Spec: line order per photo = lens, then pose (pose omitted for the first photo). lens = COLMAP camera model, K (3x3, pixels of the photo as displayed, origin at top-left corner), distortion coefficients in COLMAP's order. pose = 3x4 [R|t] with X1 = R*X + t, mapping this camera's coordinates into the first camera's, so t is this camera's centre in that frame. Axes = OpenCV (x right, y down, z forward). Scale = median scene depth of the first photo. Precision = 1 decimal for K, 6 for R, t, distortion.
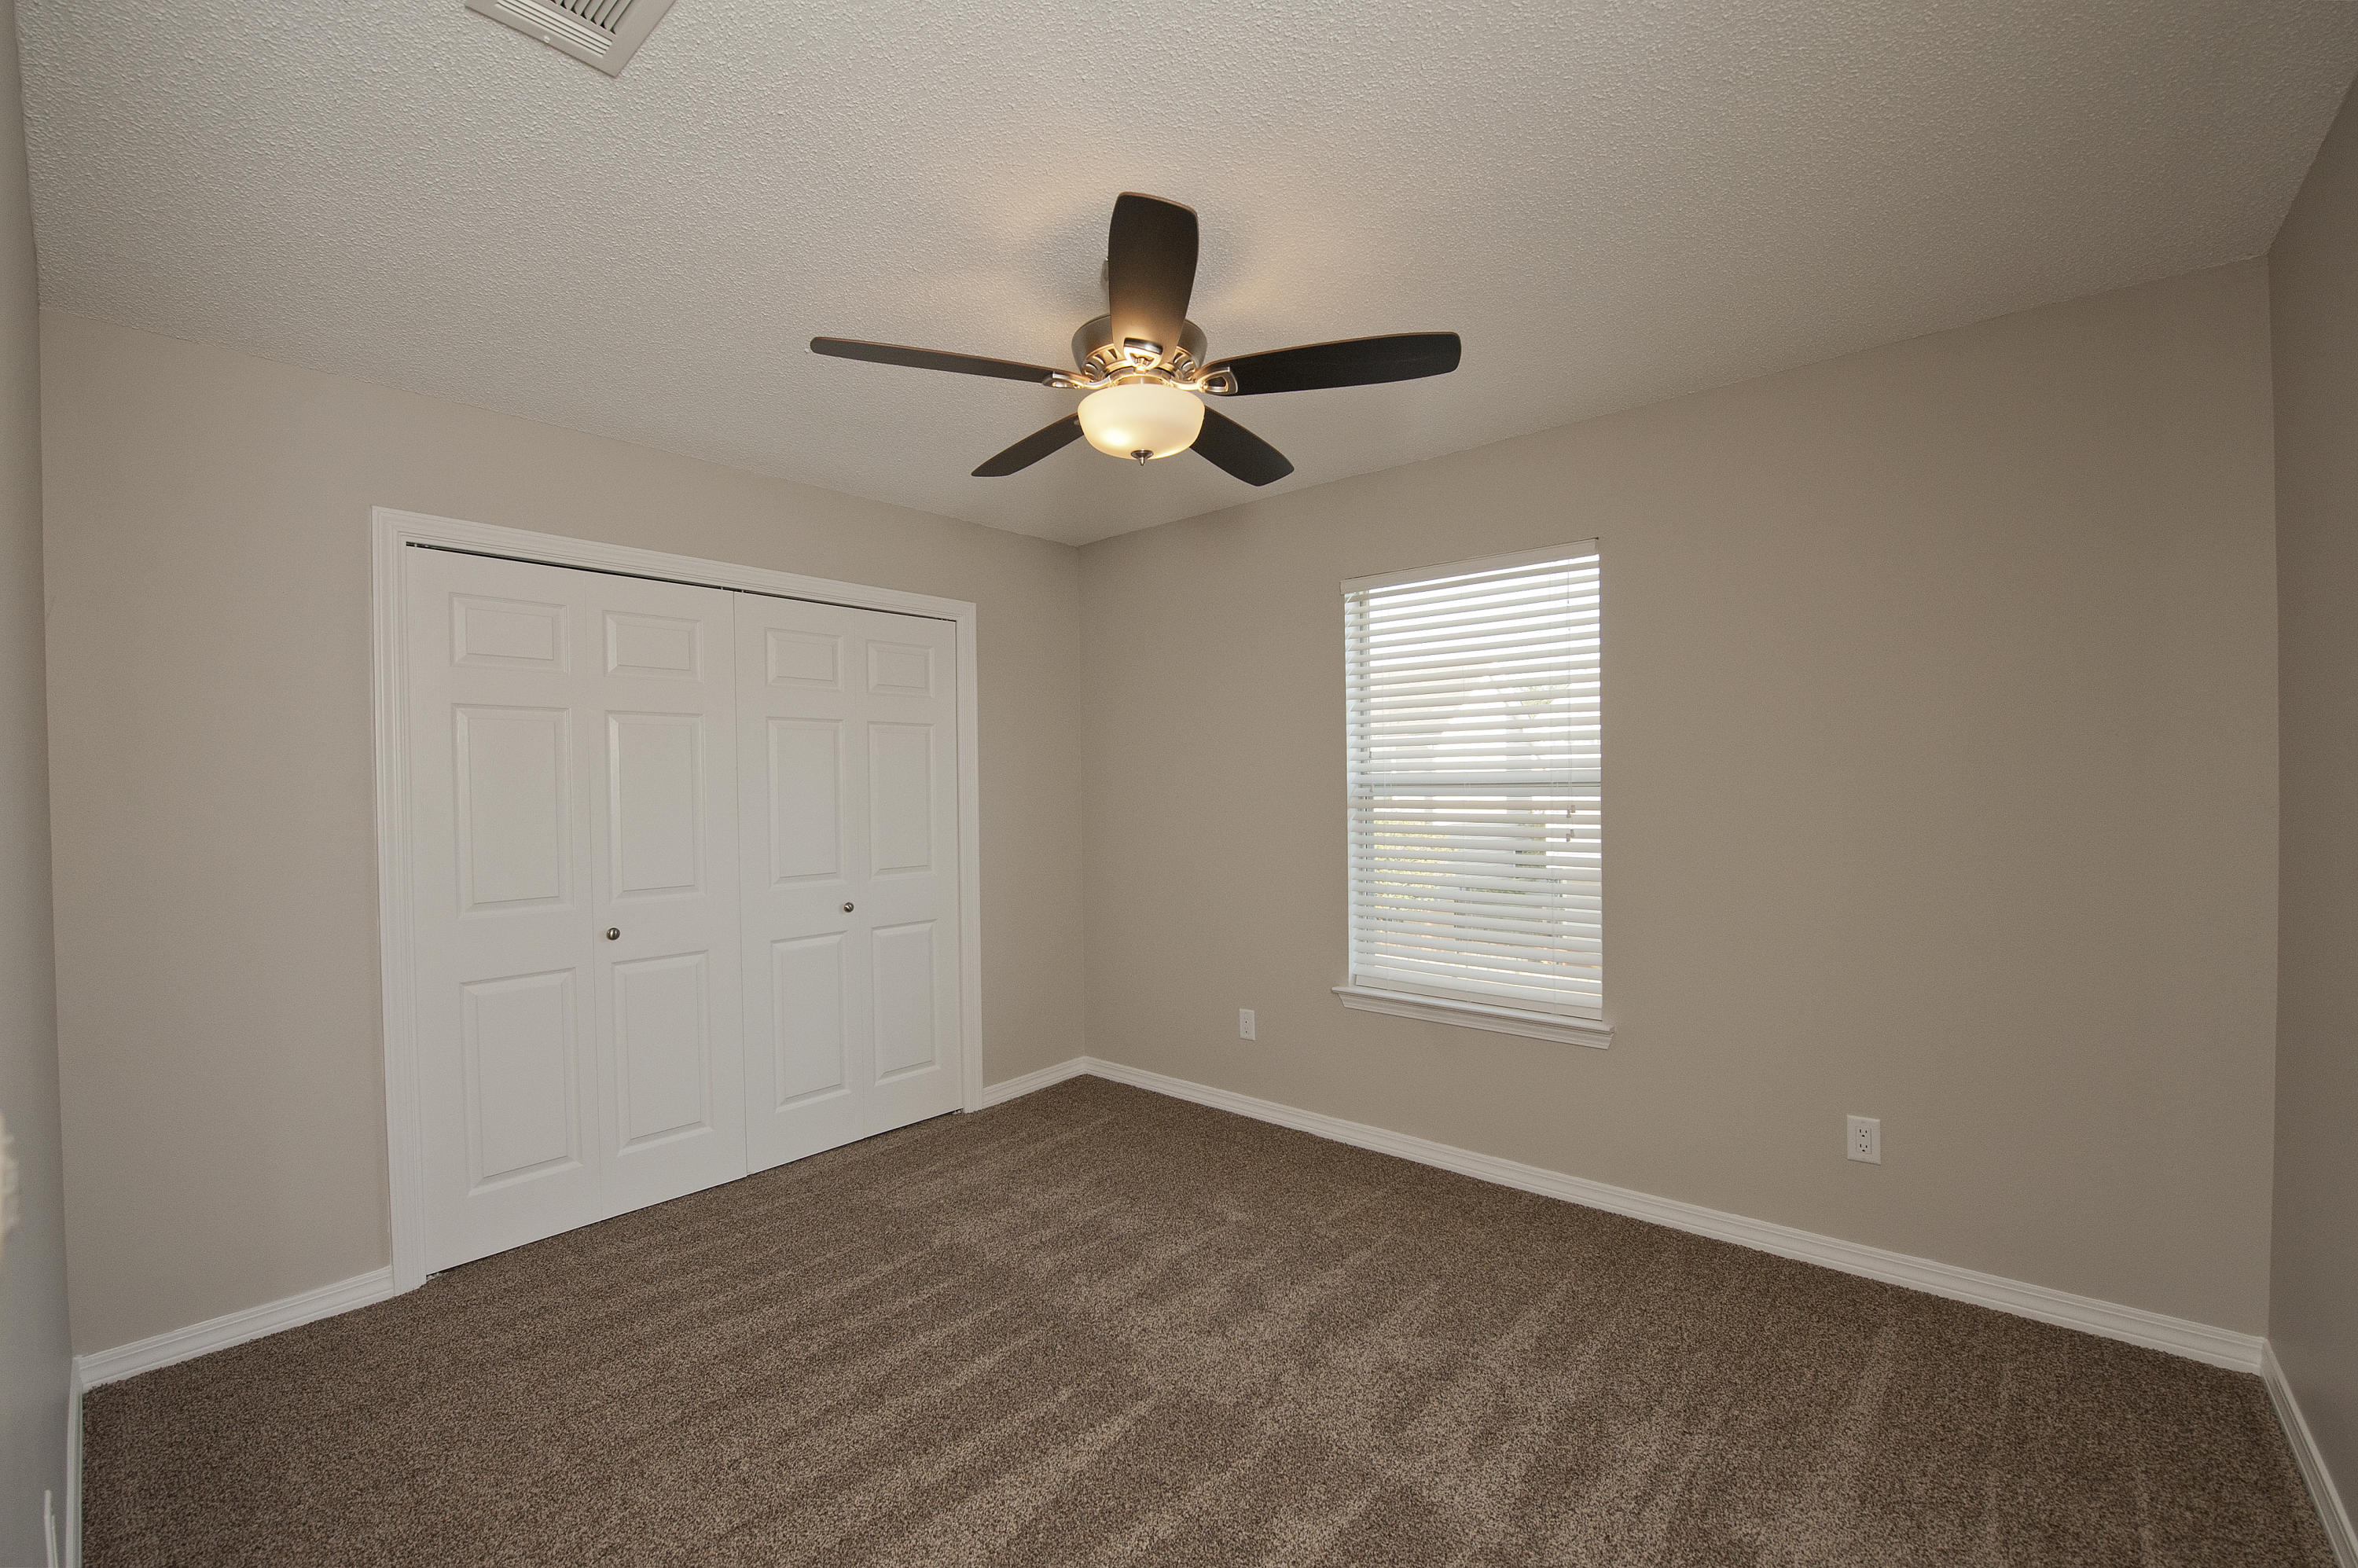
lens RADIAL K [[942.7, 0, 1184.2], [0, 942.7, 799.7], [0, 0, 1]] dist [-0.015637, -0.002344]
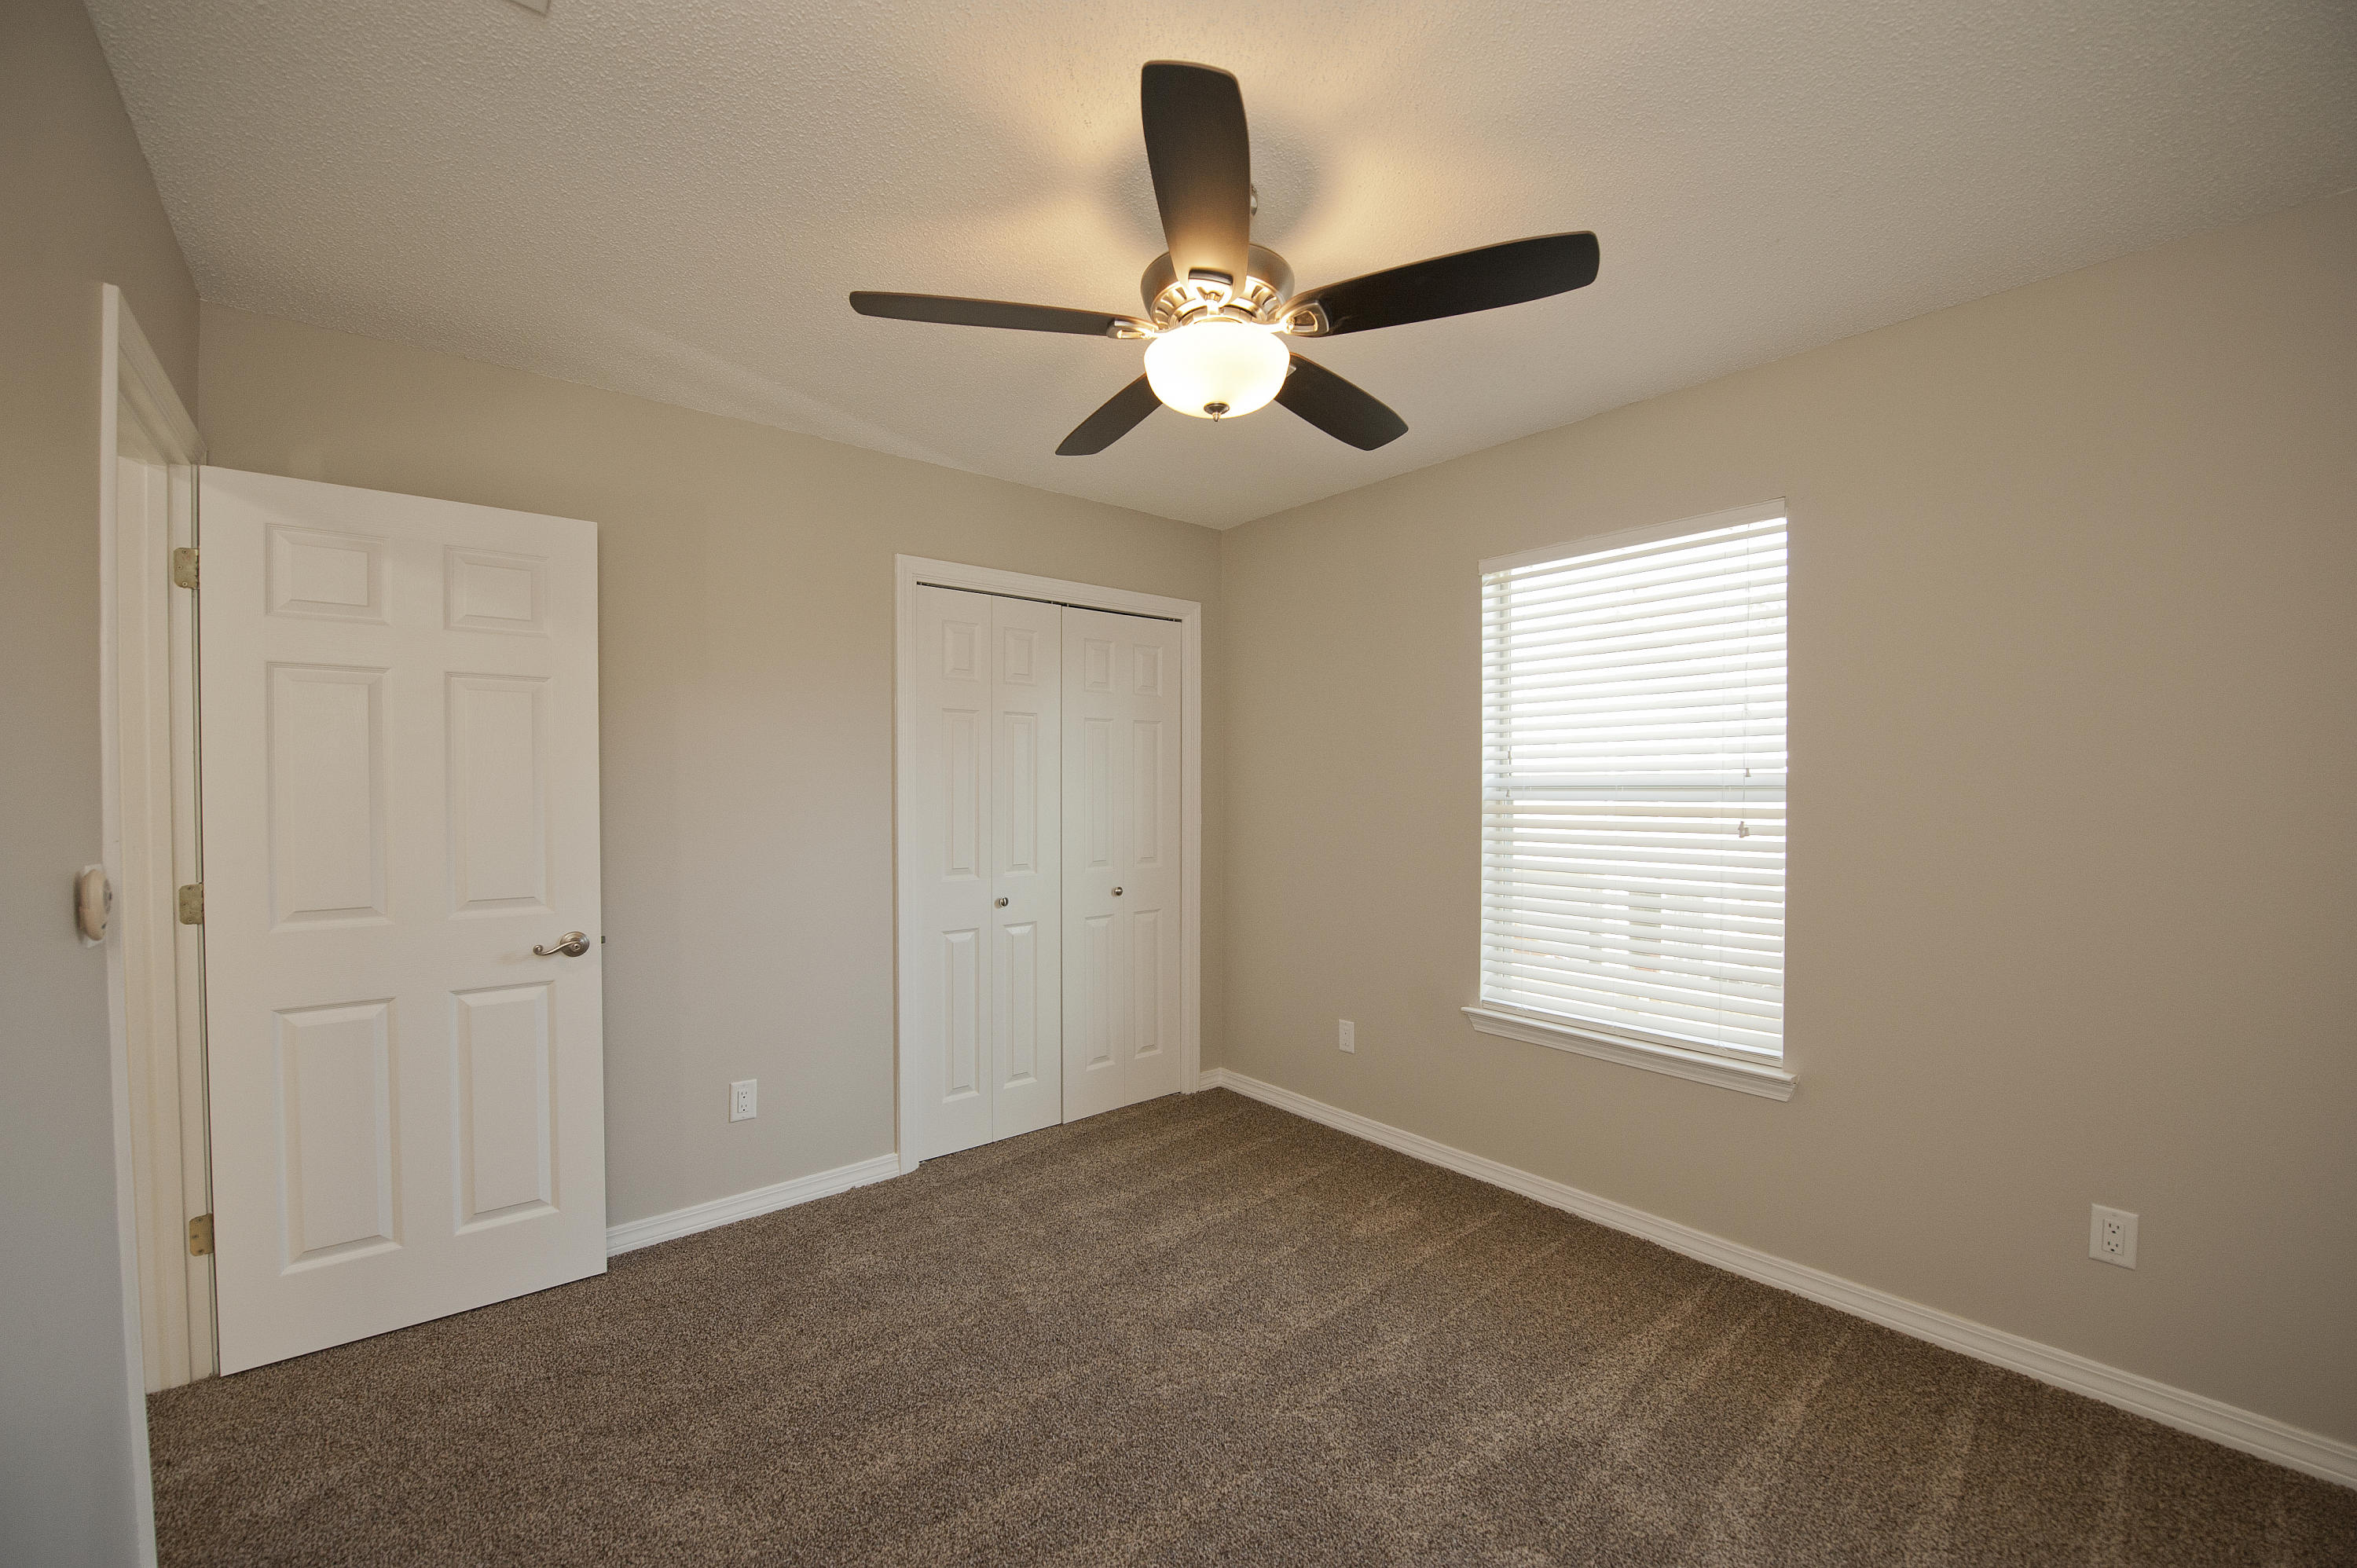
lens RADIAL K [[955.4, 0, 1189.5], [0, 955.4, 808.1], [0, 0, 1]] dist [0.003211, 0.000069]
pose [[0.989064, 0.008387, -0.147249, 0.056287], [-0.007559, 0.999952, 0.006182, 0.000999], [0.147294, -0.005002, 0.989080, 0.095795]]
